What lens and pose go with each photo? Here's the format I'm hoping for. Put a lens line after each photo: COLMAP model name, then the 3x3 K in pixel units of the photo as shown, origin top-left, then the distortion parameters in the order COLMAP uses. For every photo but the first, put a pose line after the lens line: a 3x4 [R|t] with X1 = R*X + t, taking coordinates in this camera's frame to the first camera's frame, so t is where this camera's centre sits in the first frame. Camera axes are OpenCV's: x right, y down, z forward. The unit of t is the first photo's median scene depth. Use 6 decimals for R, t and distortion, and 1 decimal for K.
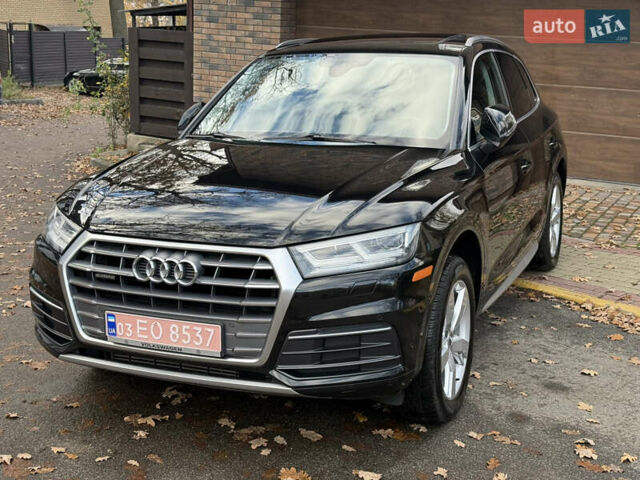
lens RADIAL K [[911.2, 0, 320.0], [0, 911.2, 240.0], [0, 0, 1]] dist [0.161124, -0.125342]
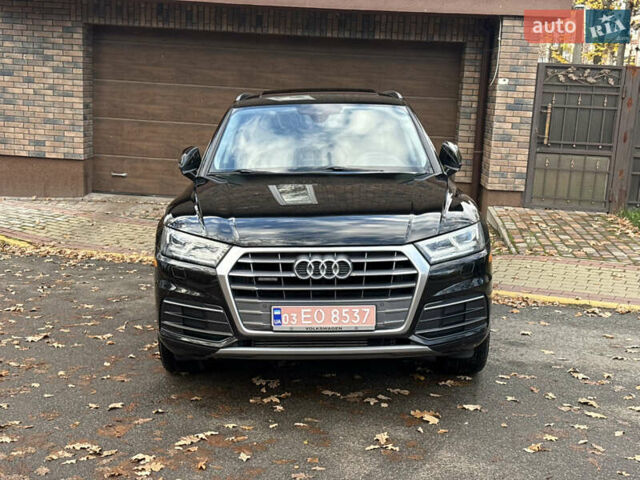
lens RADIAL K [[911.2, 0, 320.0], [0, 911.2, 240.0], [0, 0, 1]] dist [0.161124, -0.125342]
pose [[0.919901, -0.066557, 0.386461, -0.668449], [0.087991, 0.995396, -0.038017, 0.040919], [-0.382151, 0.068977, 0.921522, -0.193005]]
